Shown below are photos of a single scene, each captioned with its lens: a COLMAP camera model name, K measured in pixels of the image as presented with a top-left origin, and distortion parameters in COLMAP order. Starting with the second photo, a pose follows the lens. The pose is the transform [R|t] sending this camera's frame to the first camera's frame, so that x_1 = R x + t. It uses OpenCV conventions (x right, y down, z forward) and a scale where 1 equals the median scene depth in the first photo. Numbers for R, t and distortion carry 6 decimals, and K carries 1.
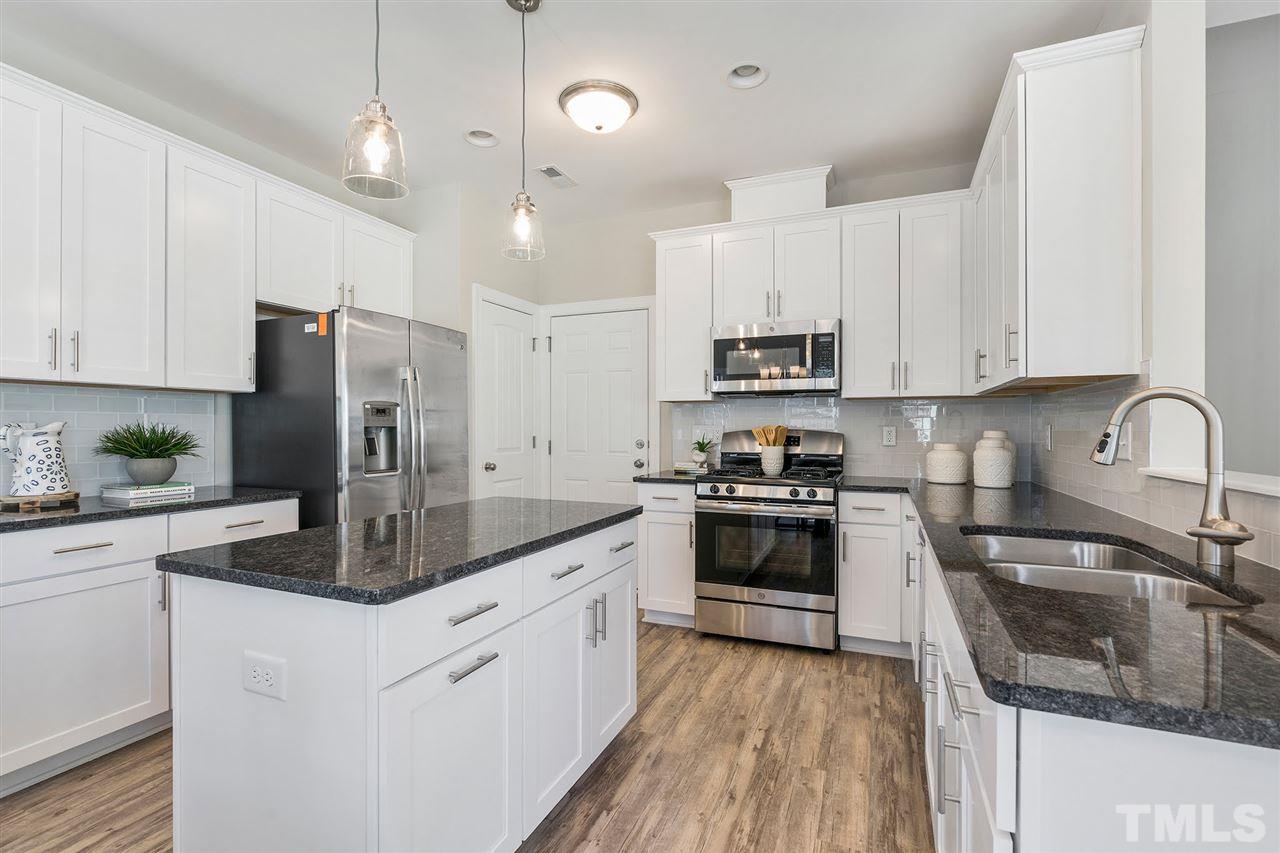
lens RADIAL K [[581.4, 0, 640.0], [0, 581.4, 426.5], [0, 0, 1]] dist [0.010591, -0.000570]
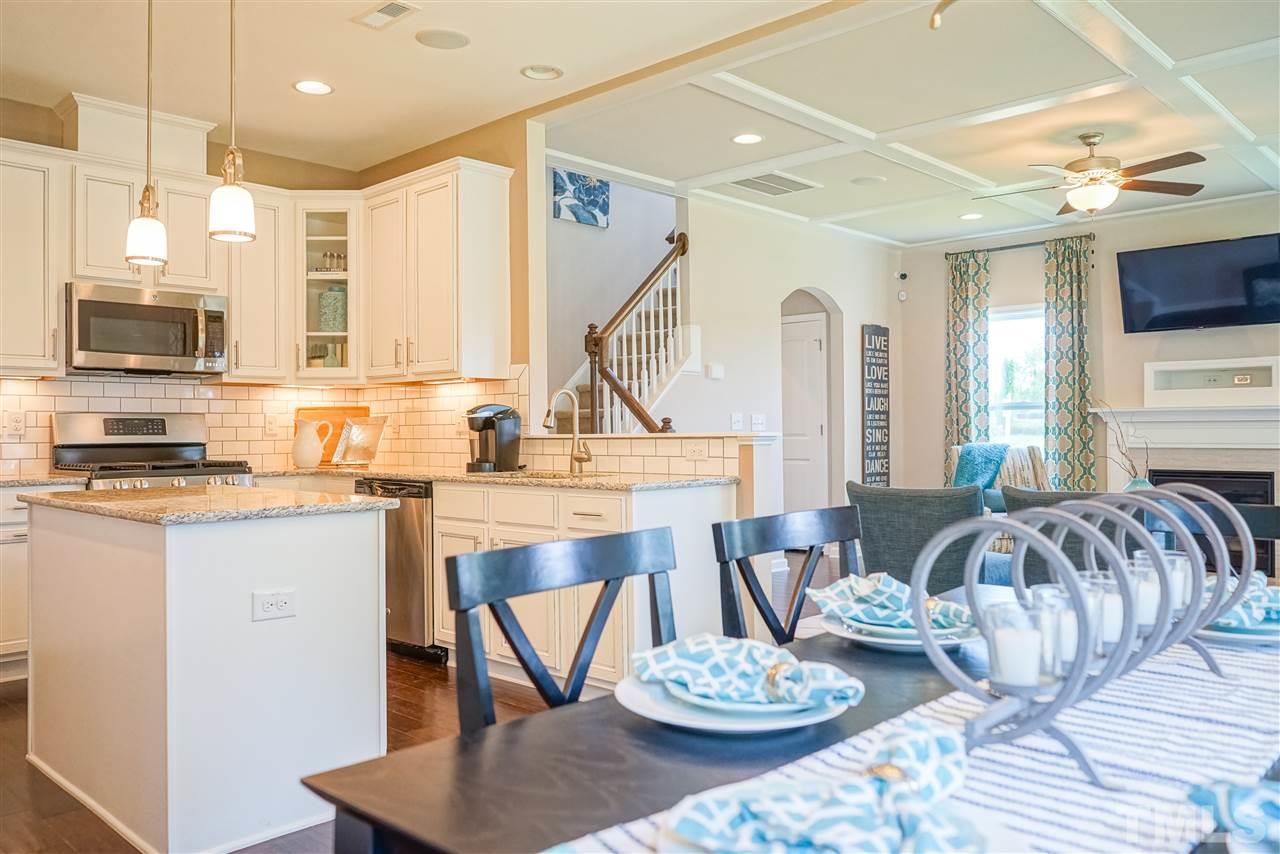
lens RADIAL K [[983.0, 0, 639.1], [0, 983.0, 424.4], [0, 0, 1]] dist [-0.016278, 0.010016]
pose [[0.364336, 0.007175, 0.931240, -0.999485], [0.004912, 0.999942, -0.009626, 0.041632], [-0.931255, 0.008081, 0.364279, -0.203833]]
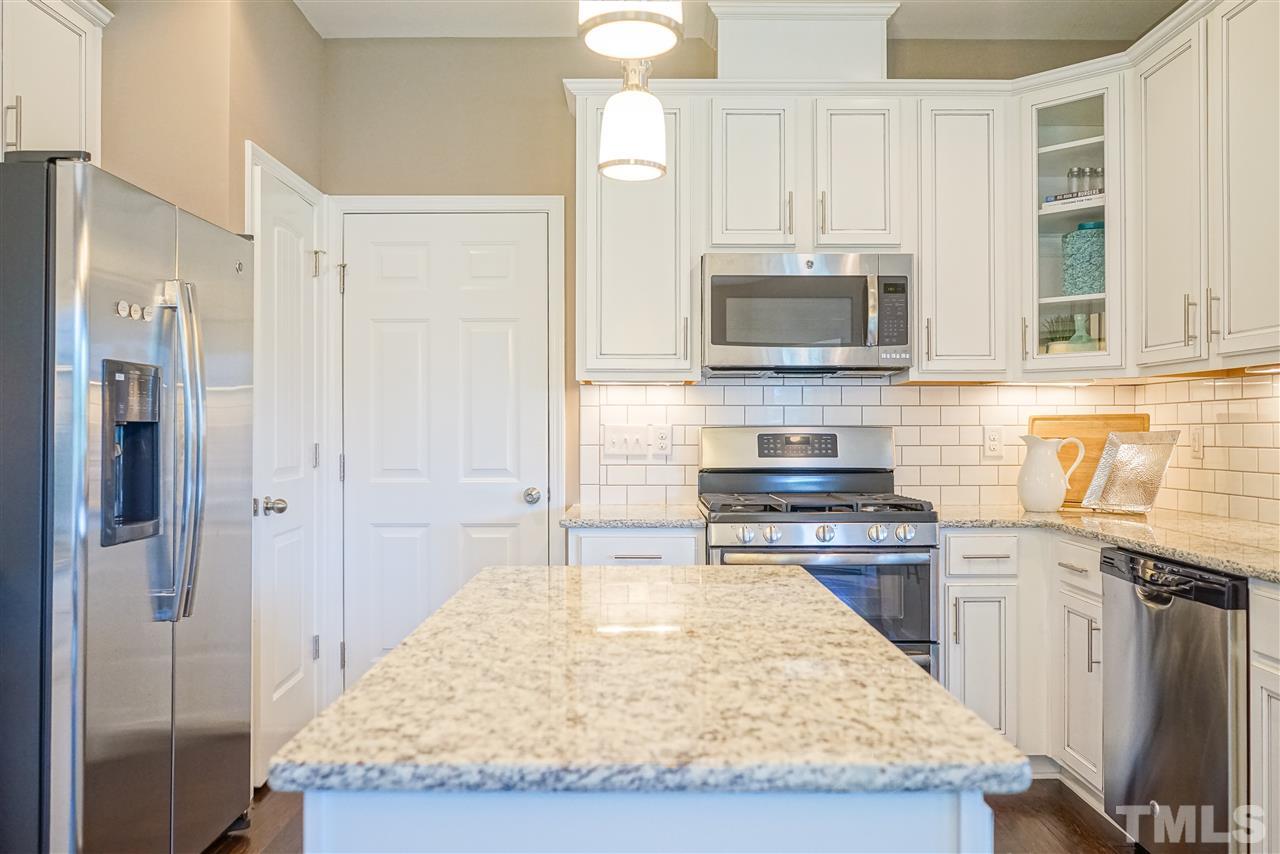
lens RADIAL K [[989.7, 0, 640.7], [0, 989.7, 423.3], [0, 0, 1]] dist [-0.015754, 0.004668]
pose [[0.923227, 0.006134, 0.384207, -0.384073], [-0.003211, 0.999961, -0.008249, 0.006804], [-0.384242, 0.006382, 0.923210, 0.154409]]
